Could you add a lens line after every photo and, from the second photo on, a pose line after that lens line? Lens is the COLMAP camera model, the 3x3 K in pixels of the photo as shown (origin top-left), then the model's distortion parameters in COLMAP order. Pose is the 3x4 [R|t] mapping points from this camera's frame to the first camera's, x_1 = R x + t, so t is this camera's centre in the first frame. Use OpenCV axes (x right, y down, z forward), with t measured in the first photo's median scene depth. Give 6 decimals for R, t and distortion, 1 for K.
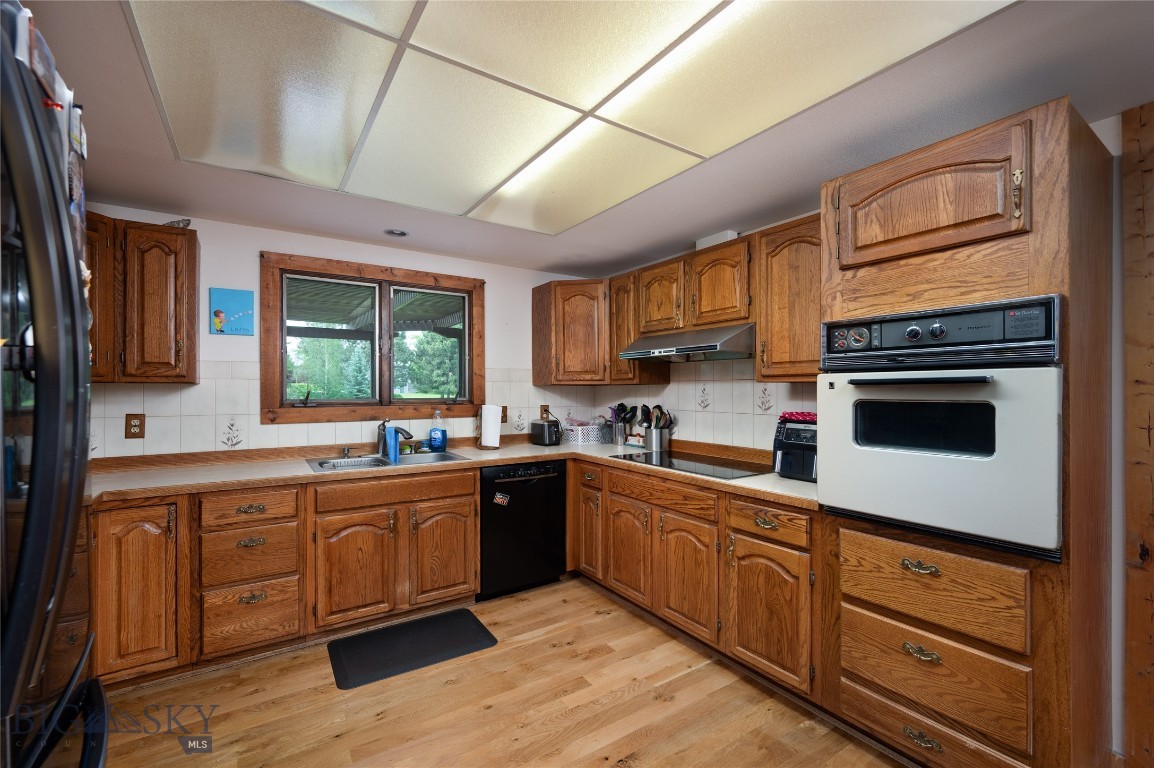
lens RADIAL K [[489.2, 0, 574.5], [0, 489.2, 387.7], [0, 0, 1]] dist [-0.002721, -0.000077]
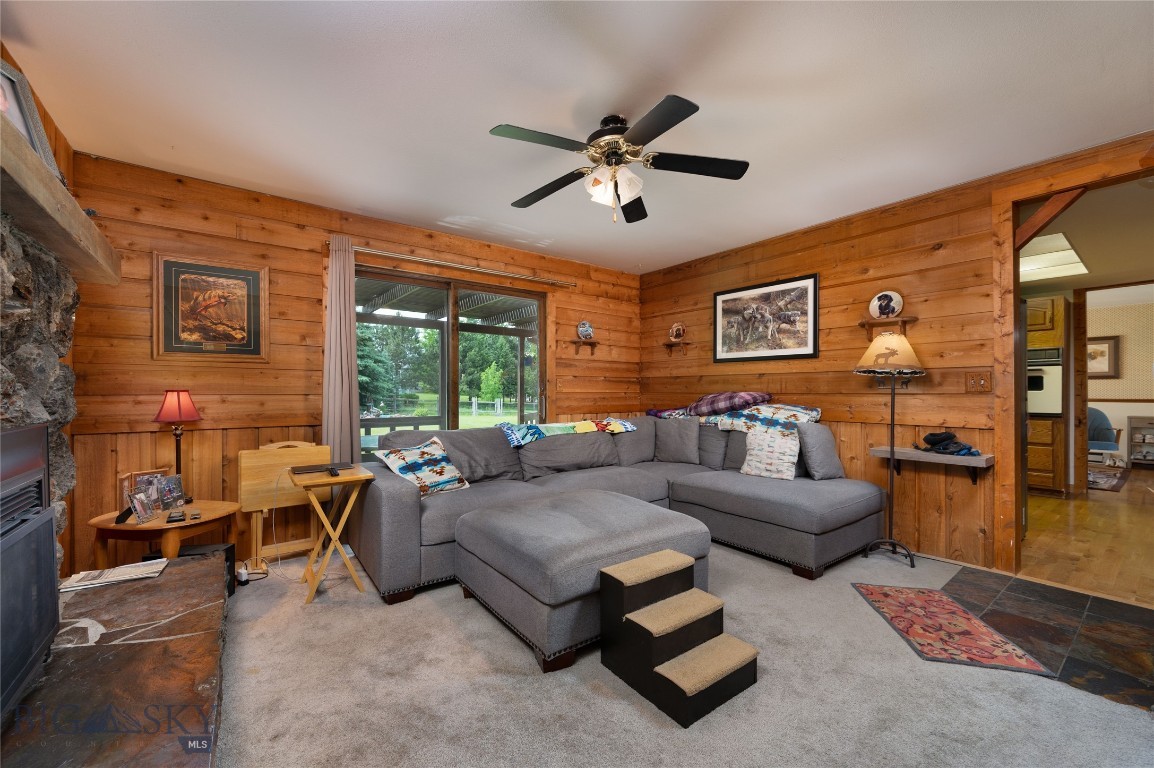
lens RADIAL K [[456.6, 0, 578.3], [0, 456.6, 391.4], [0, 0, 1]] dist [-0.002377, -0.000218]
pose [[0.997958, -0.000450, 0.063870, -2.809631], [0.000432, 1.000000, 0.000307, 0.145949], [-0.063870, -0.000279, 0.997958, -2.161054]]
